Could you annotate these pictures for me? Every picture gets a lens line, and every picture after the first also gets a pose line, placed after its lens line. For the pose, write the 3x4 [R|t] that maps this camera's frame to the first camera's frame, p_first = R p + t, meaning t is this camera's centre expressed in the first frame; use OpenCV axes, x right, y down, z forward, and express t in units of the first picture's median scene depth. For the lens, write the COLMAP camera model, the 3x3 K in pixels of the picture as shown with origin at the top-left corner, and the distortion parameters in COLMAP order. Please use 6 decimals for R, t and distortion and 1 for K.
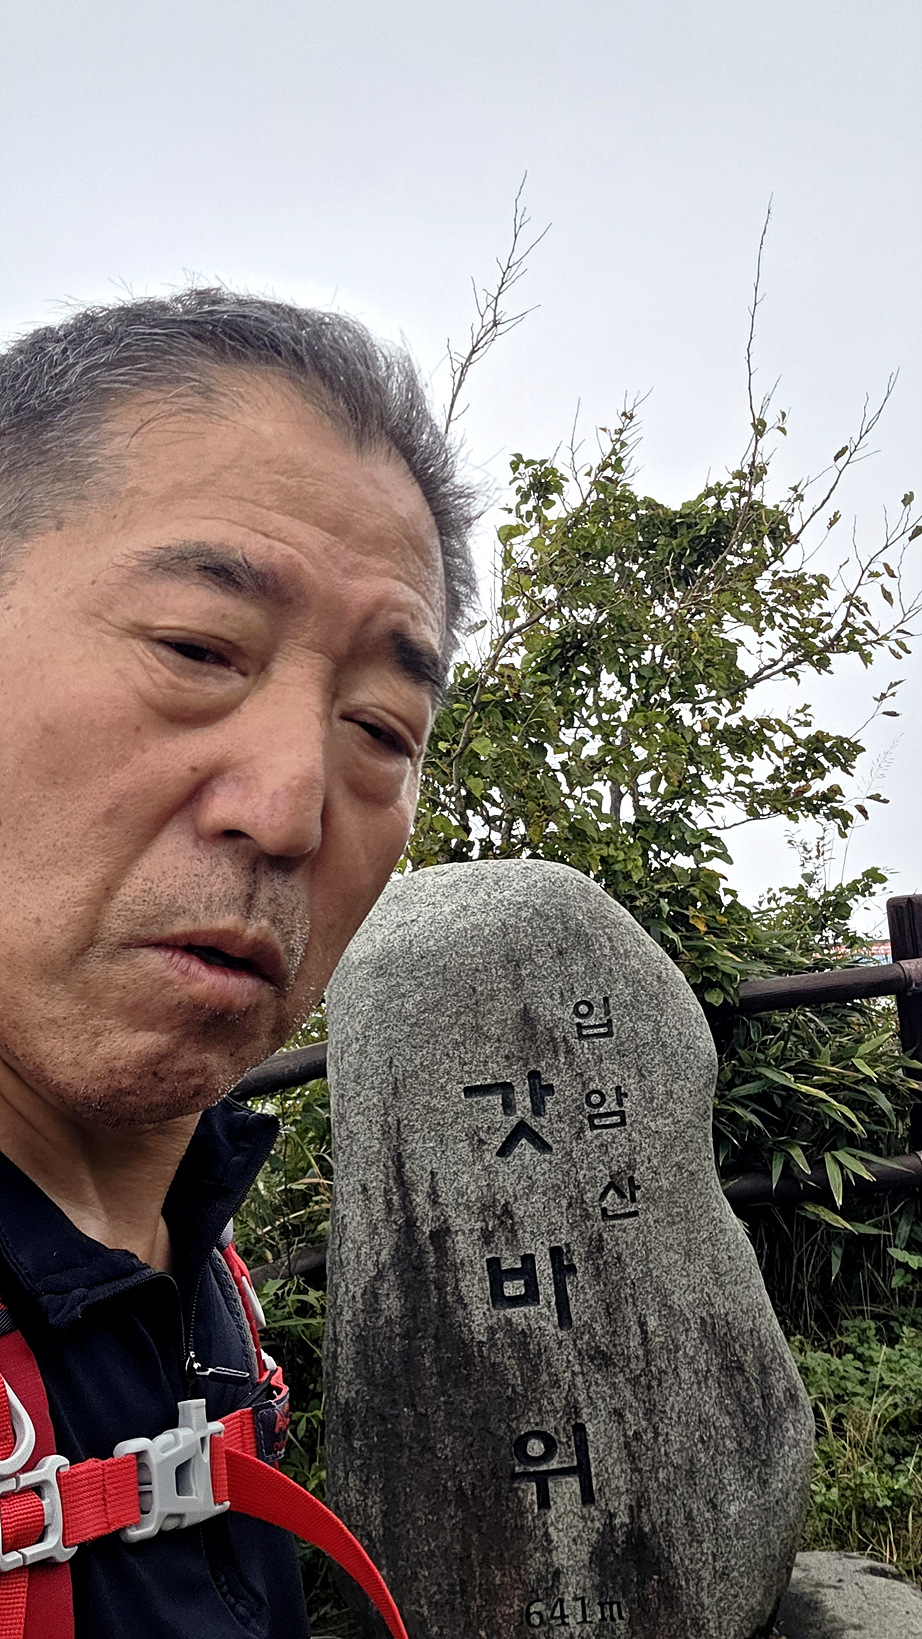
lens RADIAL K [[1757.0, 0, 461.0], [0, 1757.0, 819.5], [0, 0, 1]] dist [0.184167, -0.547344]
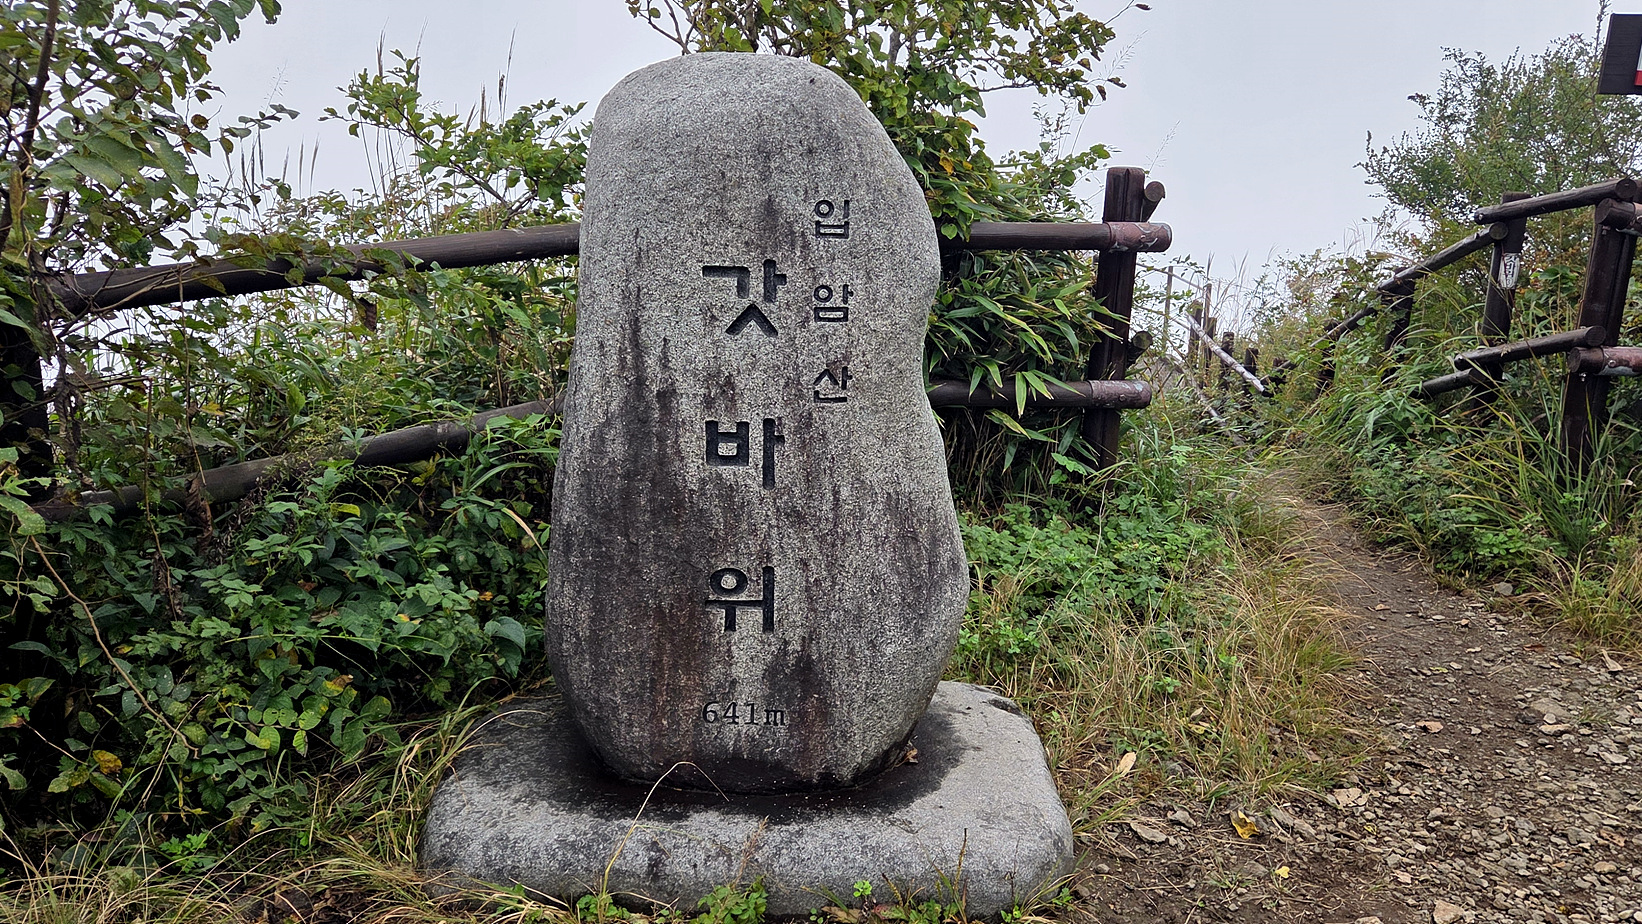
lens RADIAL K [[1346.1, 0, 821.0], [0, 1346.1, 462.0], [0, 0, 1]] dist [0.087740, -0.082608]
pose [[0.989631, 0.126801, 0.067476, 0.031218], [-0.140237, 0.954563, 0.262952, 0.038773], [-0.031067, -0.269688, 0.962447, 0.172412]]
